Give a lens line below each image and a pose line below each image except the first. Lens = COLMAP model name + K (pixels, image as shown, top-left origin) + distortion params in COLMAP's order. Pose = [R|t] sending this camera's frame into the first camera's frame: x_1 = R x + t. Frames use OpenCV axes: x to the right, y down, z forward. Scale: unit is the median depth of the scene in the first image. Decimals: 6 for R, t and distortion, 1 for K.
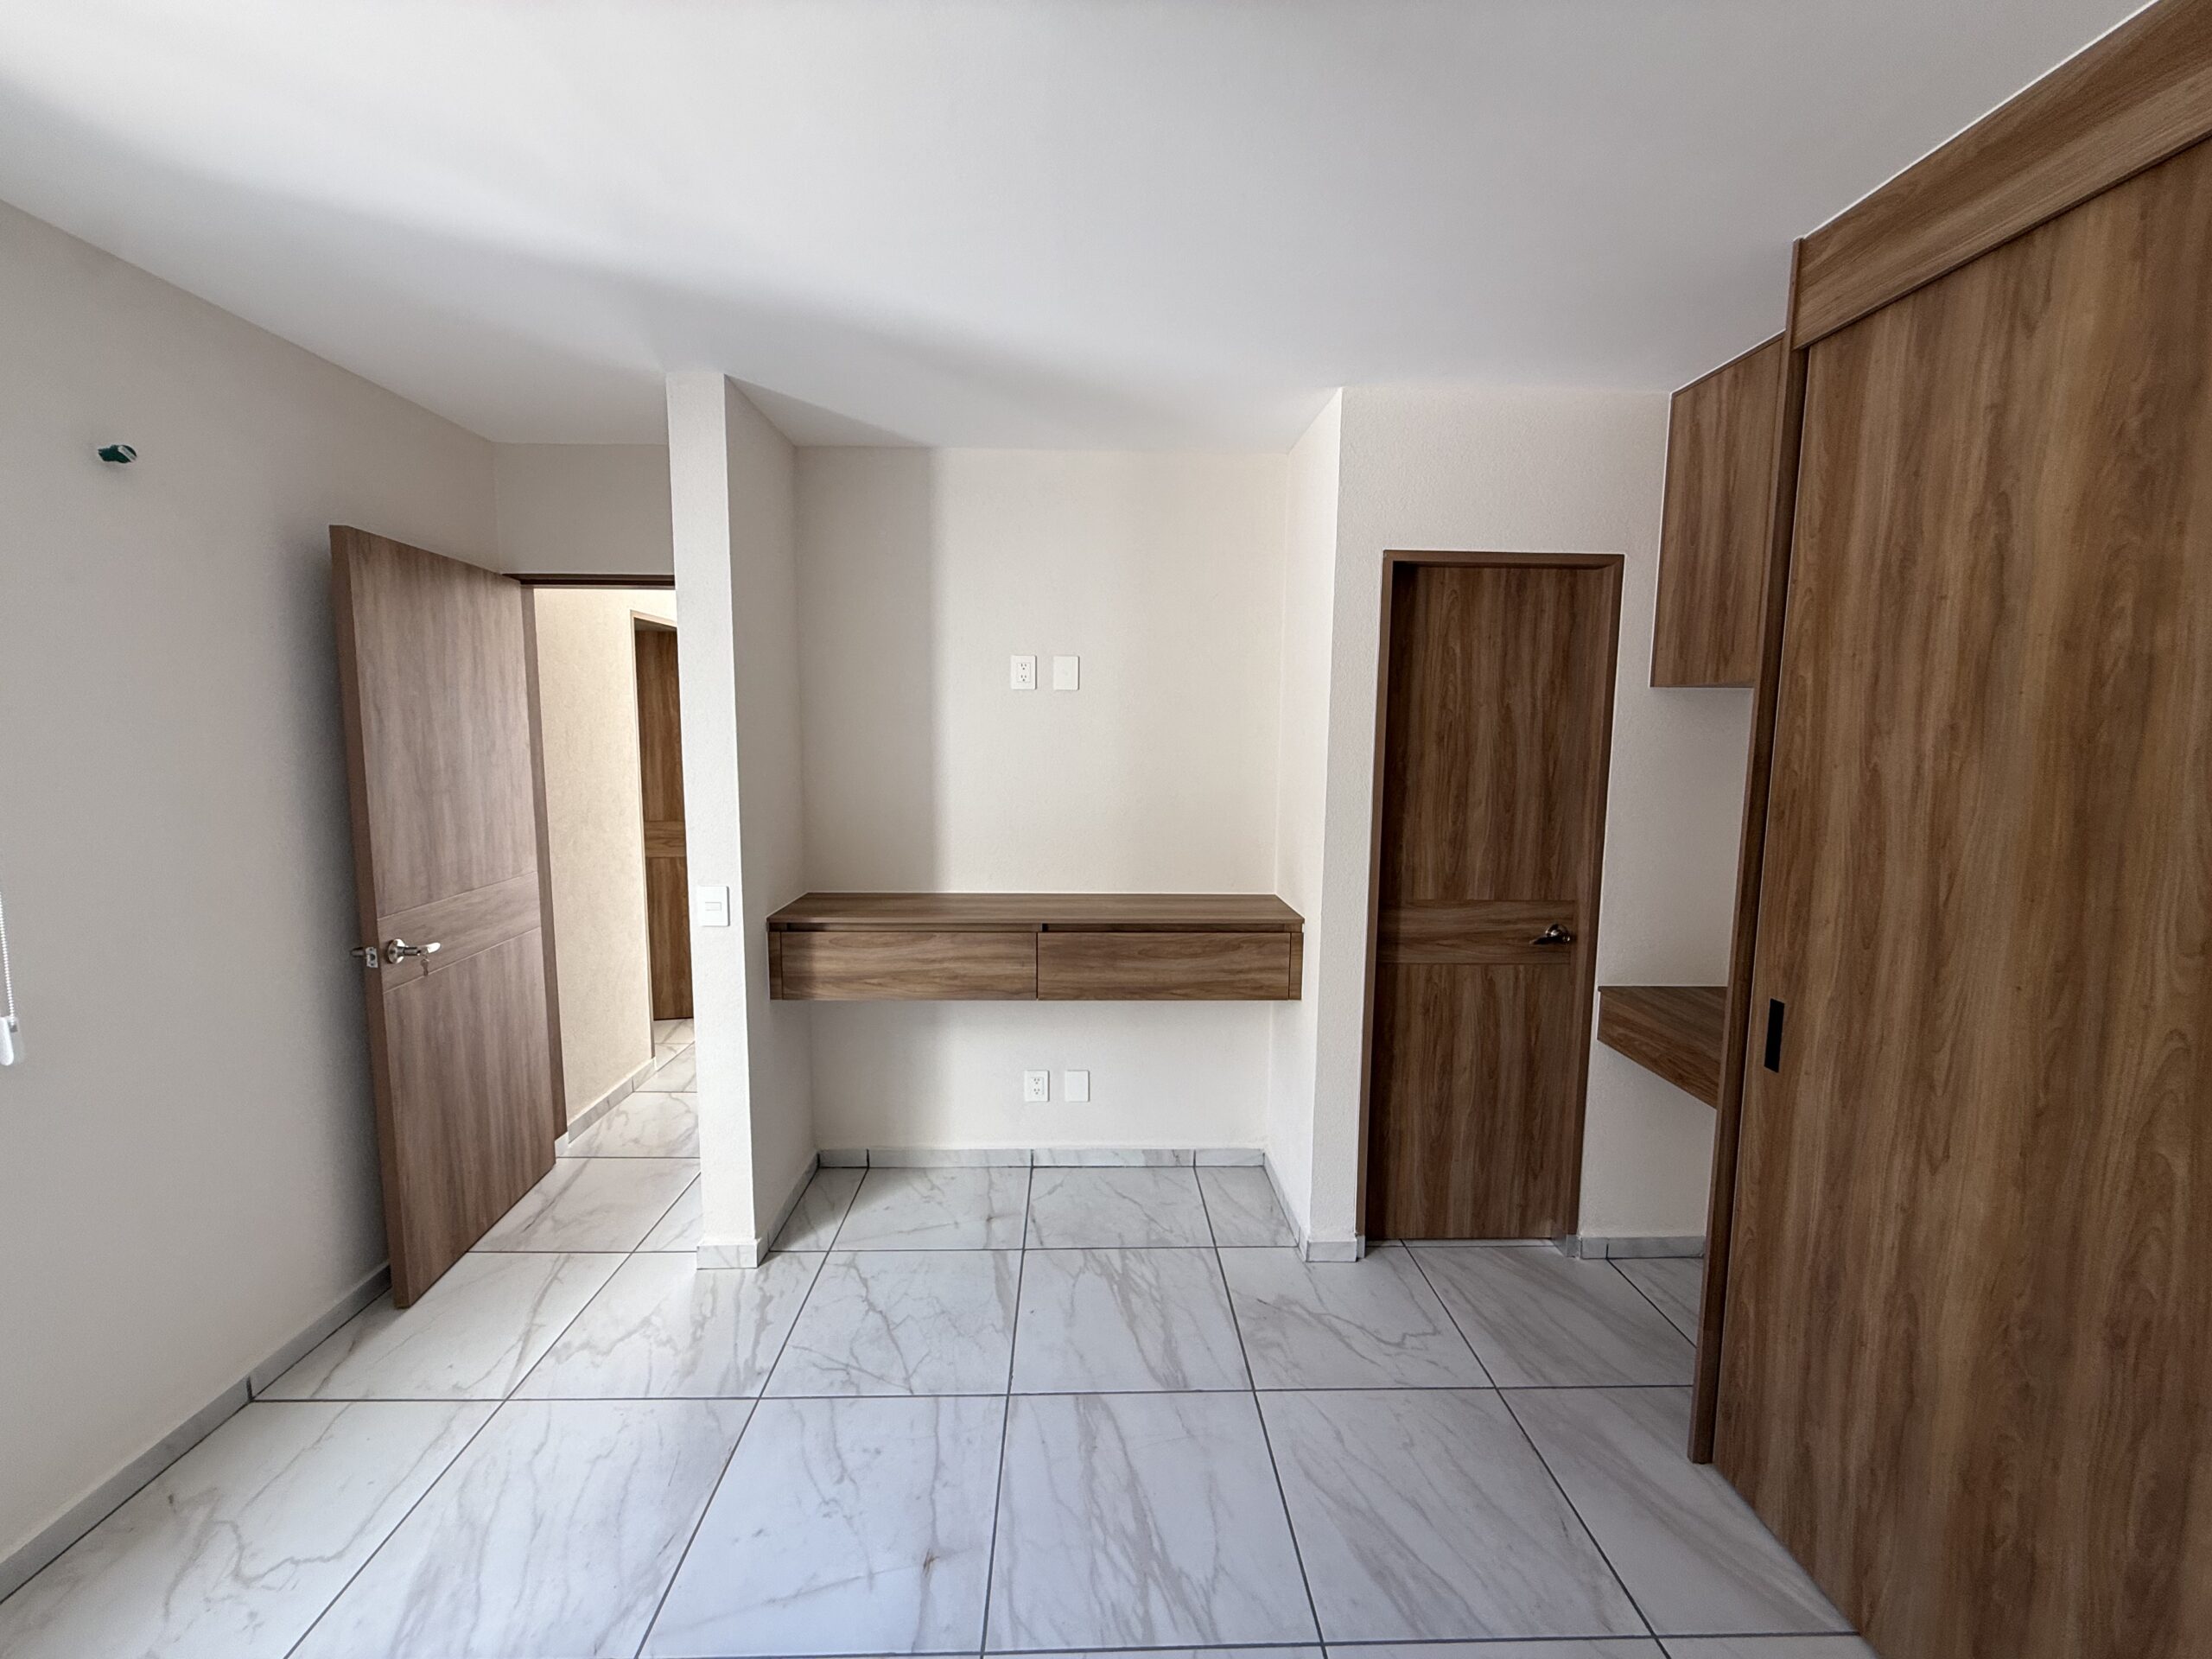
lens RADIAL K [[879.8, 0, 1098.7], [0, 879.8, 823.8], [0, 0, 1]] dist [-0.000168, 0.000159]
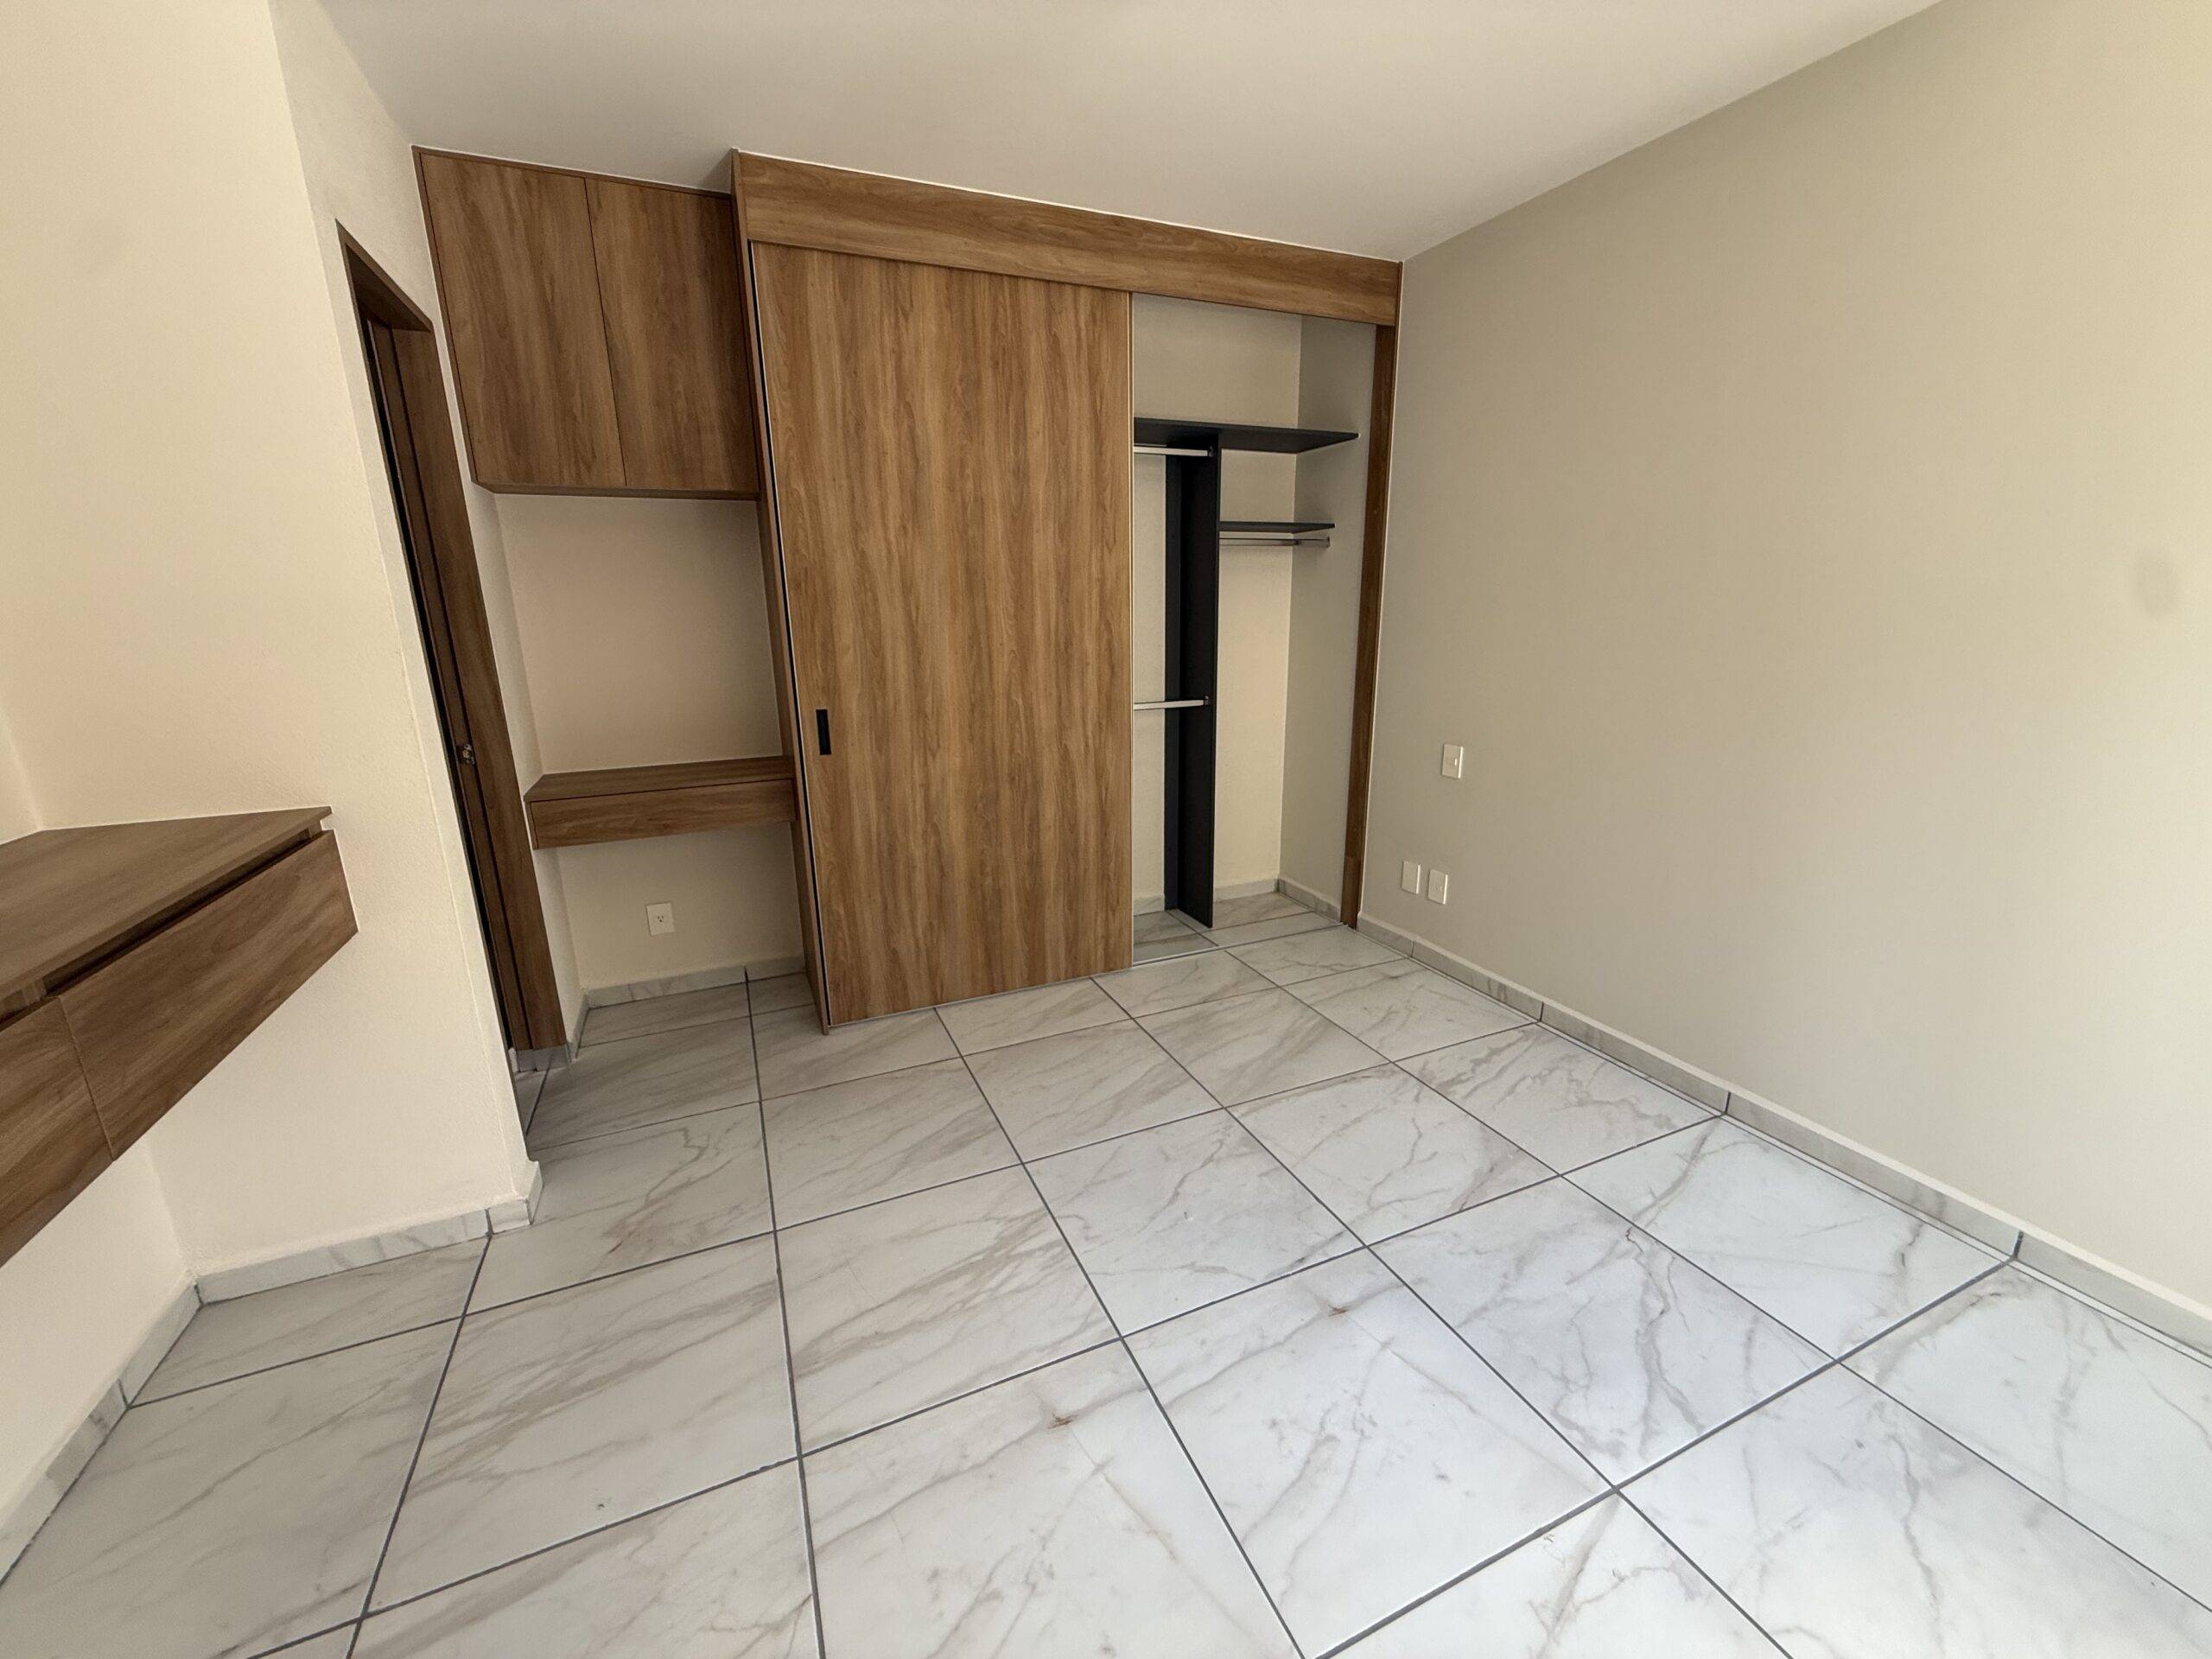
lens RADIAL K [[879.8, 0, 1100.0], [0, 879.8, 827.1], [0, 0, 1]] dist [-0.000168, 0.000159]
pose [[-0.375241, -0.235362, 0.896548, -0.927625], [0.111355, 0.948775, 0.295679, -0.006609], [-0.920214, 0.210786, -0.329811, 1.199719]]
